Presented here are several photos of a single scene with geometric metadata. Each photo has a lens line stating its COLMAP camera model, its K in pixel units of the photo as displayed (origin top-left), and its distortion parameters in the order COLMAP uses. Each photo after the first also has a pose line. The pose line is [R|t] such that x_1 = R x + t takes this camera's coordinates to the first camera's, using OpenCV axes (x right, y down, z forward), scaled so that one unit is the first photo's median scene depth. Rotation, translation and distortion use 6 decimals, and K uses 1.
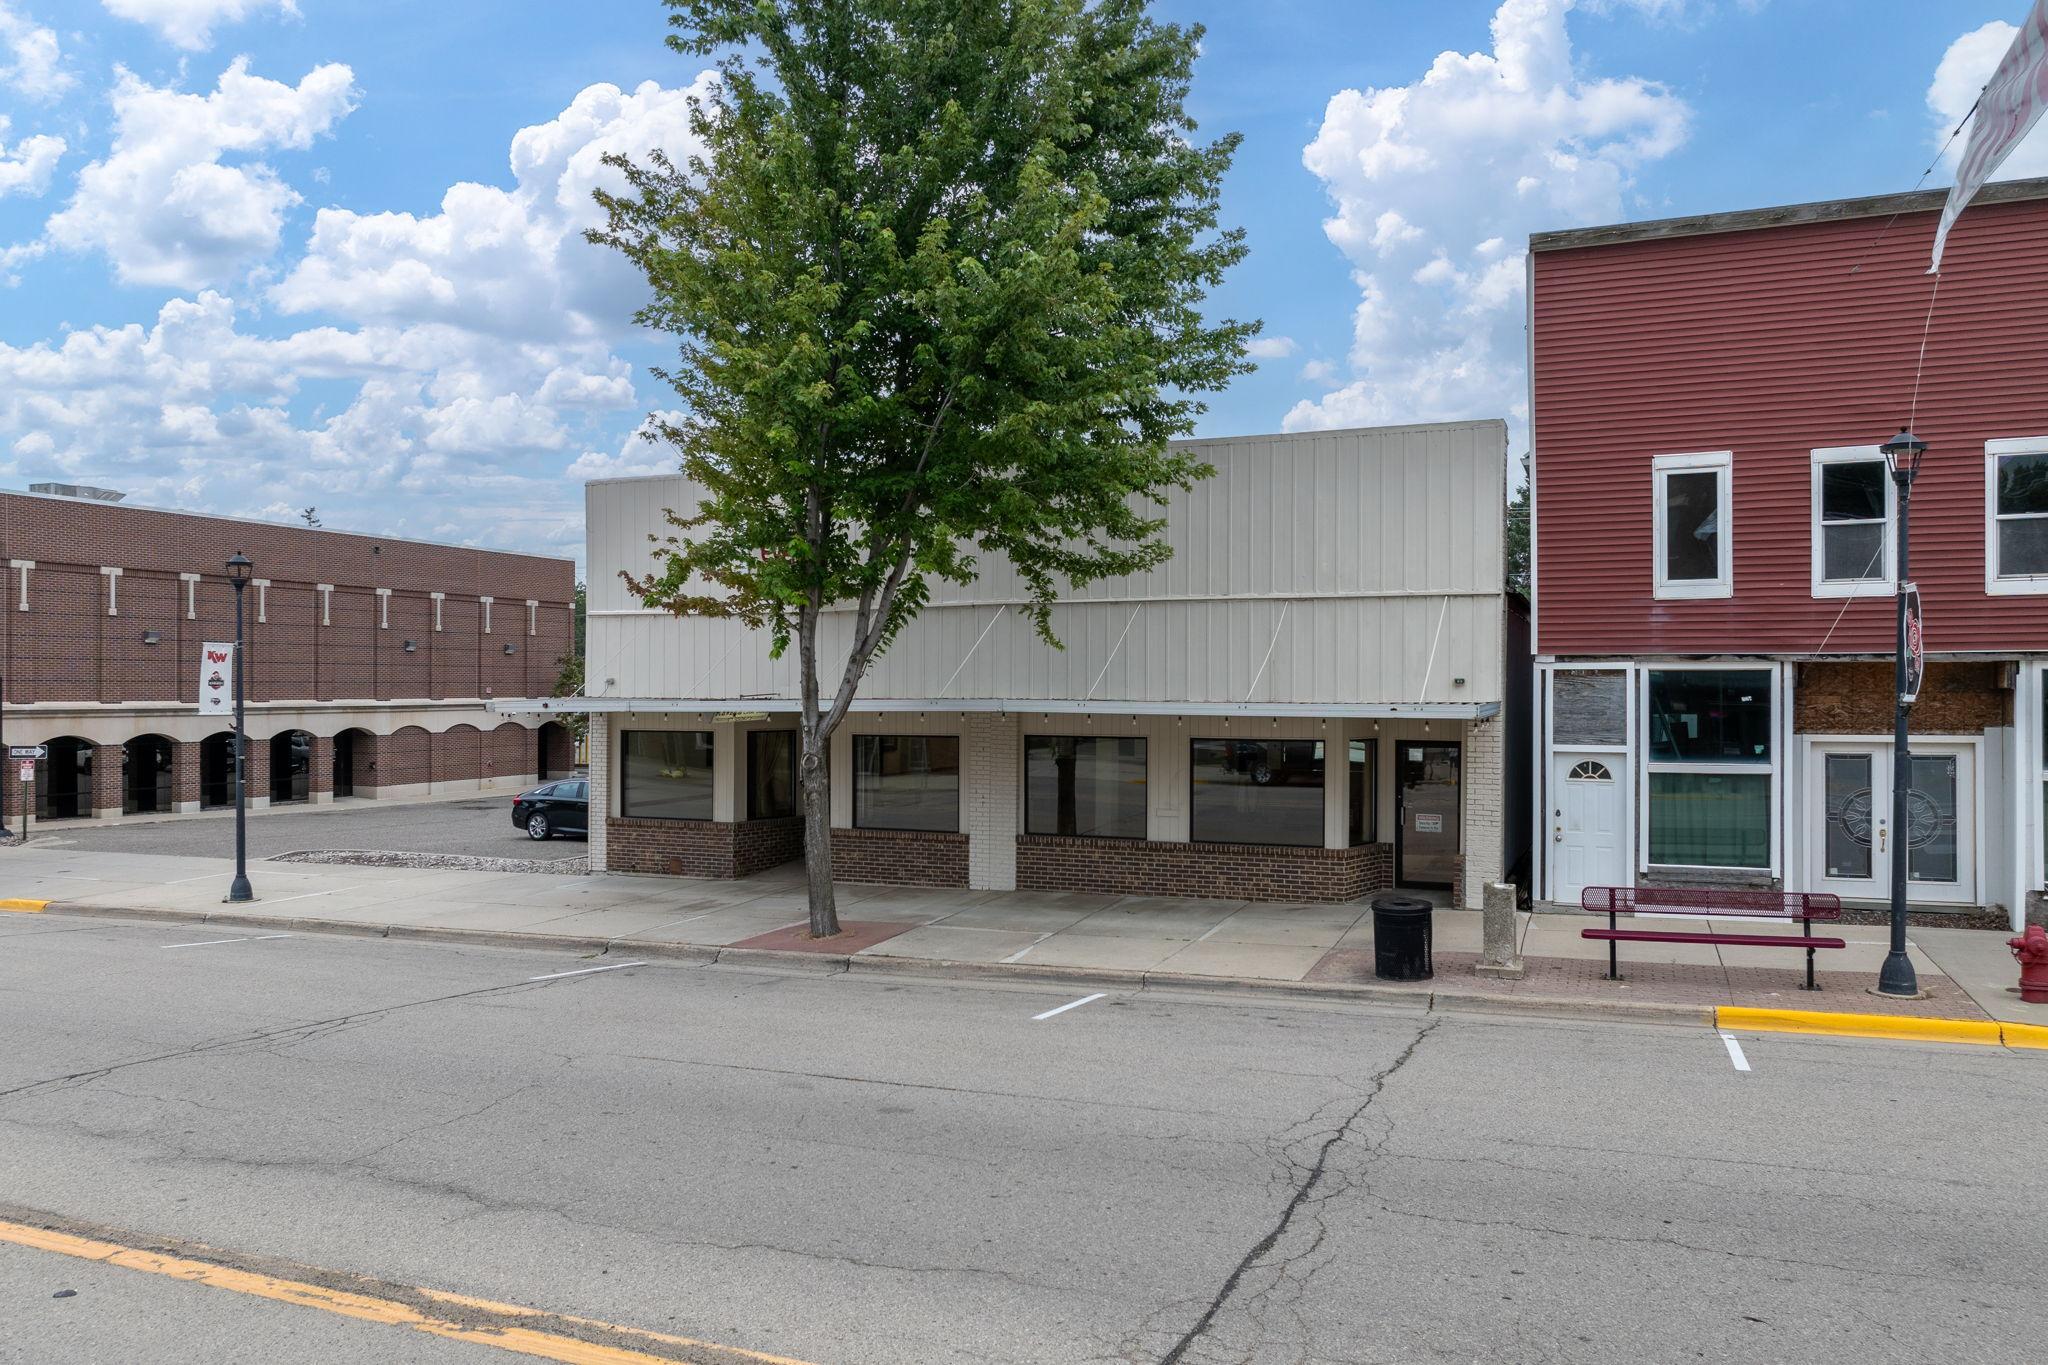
lens RADIAL K [[1441.7, 0, 1031.2], [0, 1441.7, 688.9], [0, 0, 1]] dist [-0.021237, 0.002517]
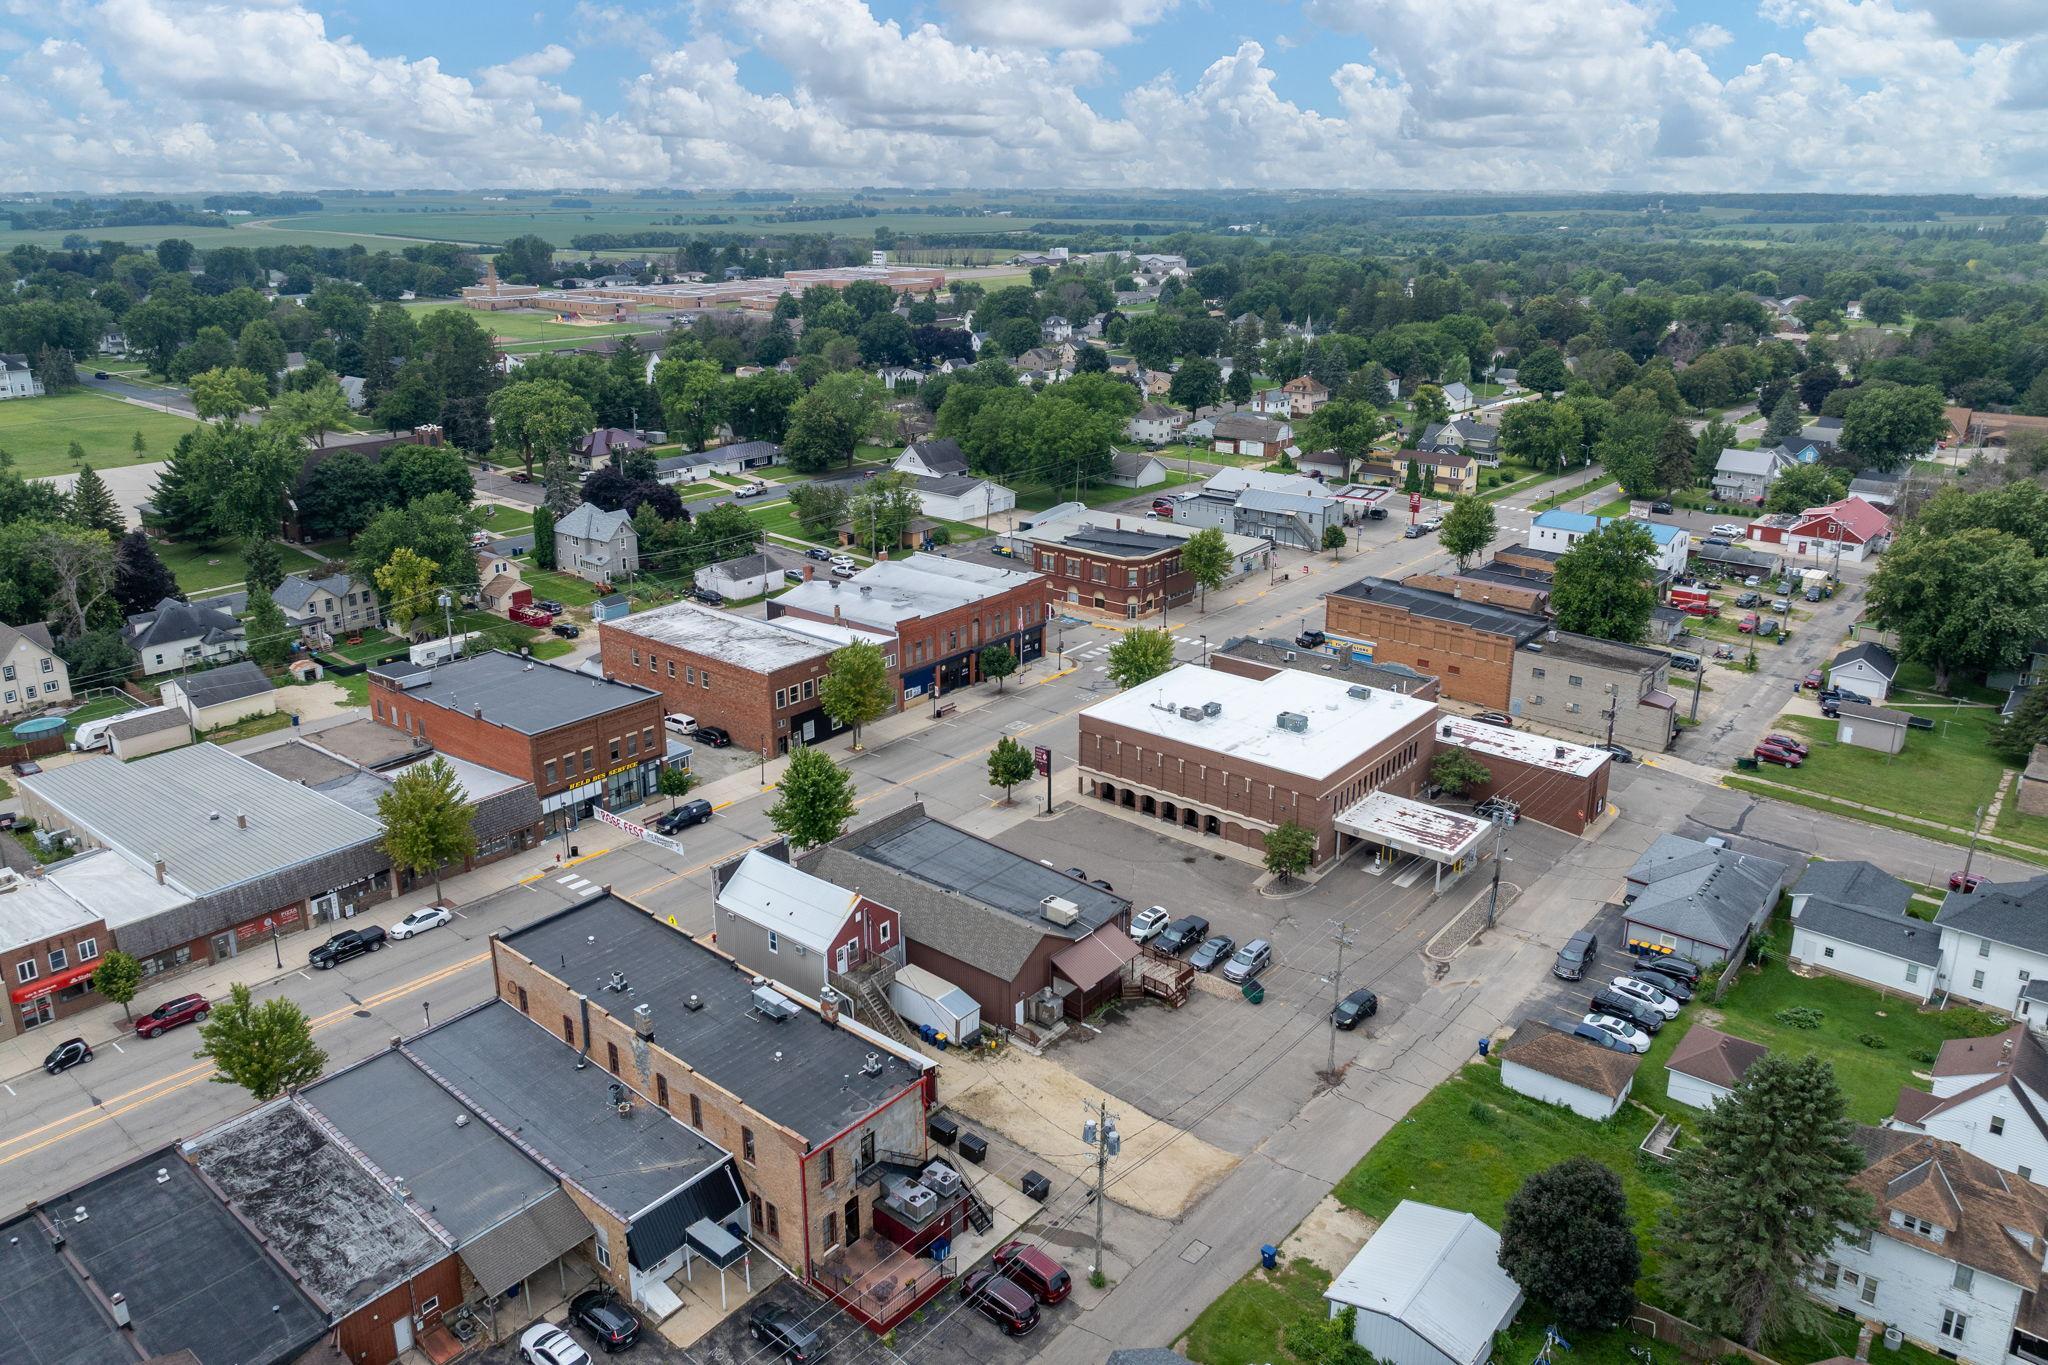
lens RADIAL K [[1439.3, 0, 1030.2], [0, 1439.3, 594.7], [0, 0, 1]] dist [-0.030664, 0.016331]
pose [[-0.289724, 0.258855, -0.921441, 5.601616], [0.000936, 0.962809, 0.270182, -3.048831], [0.957110, 0.077416, -0.279191, 3.742988]]
